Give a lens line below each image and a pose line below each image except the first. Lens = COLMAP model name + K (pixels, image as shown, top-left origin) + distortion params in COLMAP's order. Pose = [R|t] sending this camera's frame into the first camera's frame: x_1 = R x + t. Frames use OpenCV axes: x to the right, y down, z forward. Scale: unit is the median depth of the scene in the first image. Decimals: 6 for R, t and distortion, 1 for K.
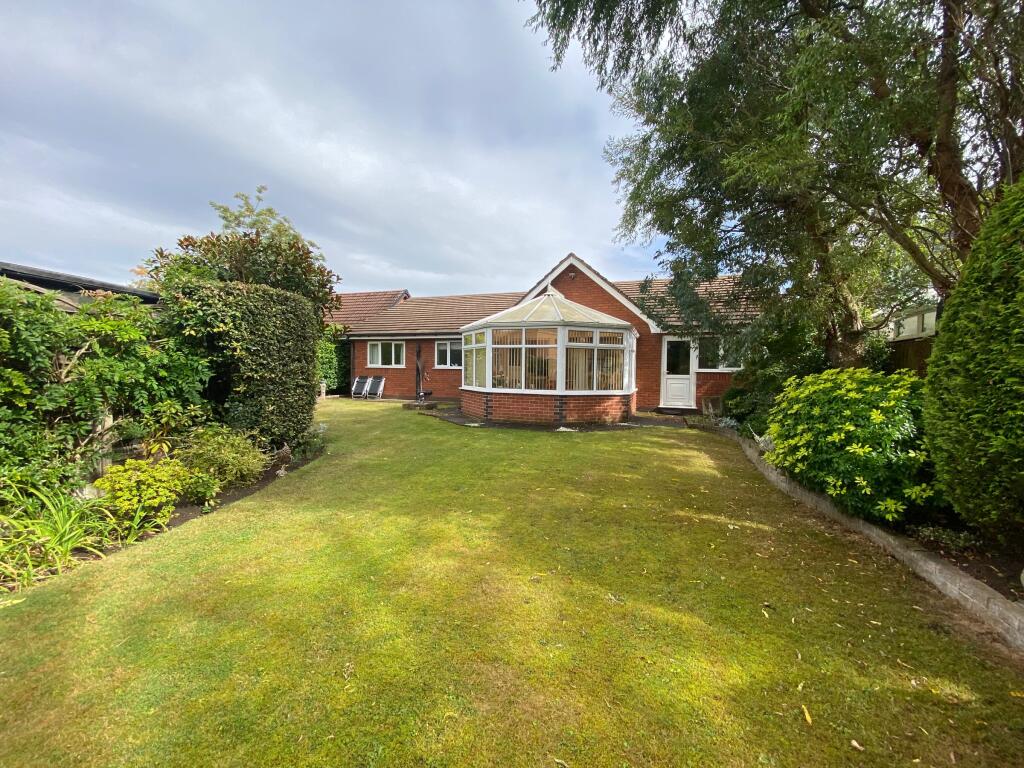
lens RADIAL K [[415.8, 0, 512.0], [0, 415.8, 384.0], [0, 0, 1]] dist [0.029609, -0.024635]
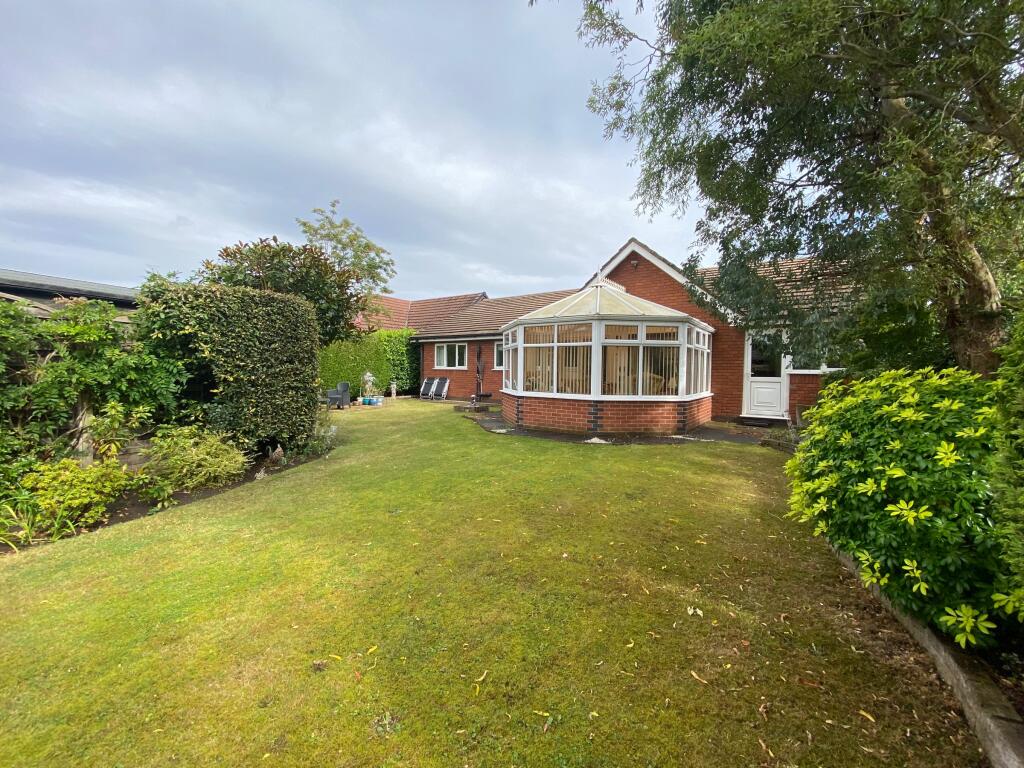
lens RADIAL K [[415.8, 0, 512.0], [0, 415.8, 384.0], [0, 0, 1]] dist [0.029609, -0.024635]
pose [[0.967367, 0.006685, -0.253289, 0.265955], [-0.007538, 0.999969, -0.002396, -0.006524], [0.253266, 0.004227, 0.967388, 0.188023]]
